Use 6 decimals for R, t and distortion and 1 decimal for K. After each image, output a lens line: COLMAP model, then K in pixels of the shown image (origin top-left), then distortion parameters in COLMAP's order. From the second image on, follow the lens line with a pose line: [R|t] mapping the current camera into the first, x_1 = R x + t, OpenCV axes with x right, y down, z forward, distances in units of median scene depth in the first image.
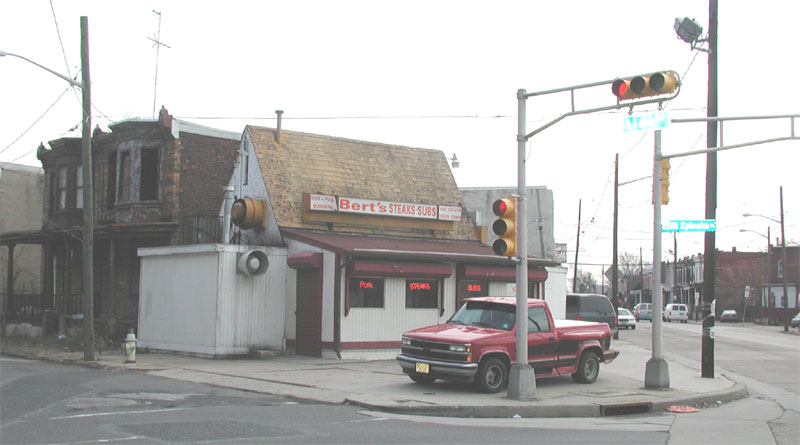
lens RADIAL K [[1212.0, 0, 400.0], [0, 1212.0, 222.5], [0, 0, 1]] dist [-0.234812, 0.015019]
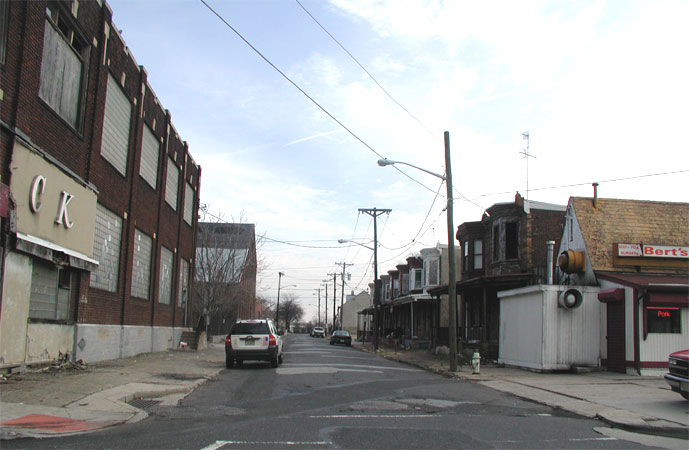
lens RADIAL K [[655.5, 0, 344.5], [0, 655.5, 247.7], [0, 0, 1]] dist [-0.092034, 0.014667]
pose [[0.819019, -0.064749, -0.570102, 0.076071], [0.023201, 0.996537, -0.079851, 0.027968], [0.573298, 0.052173, 0.817684, 0.281954]]
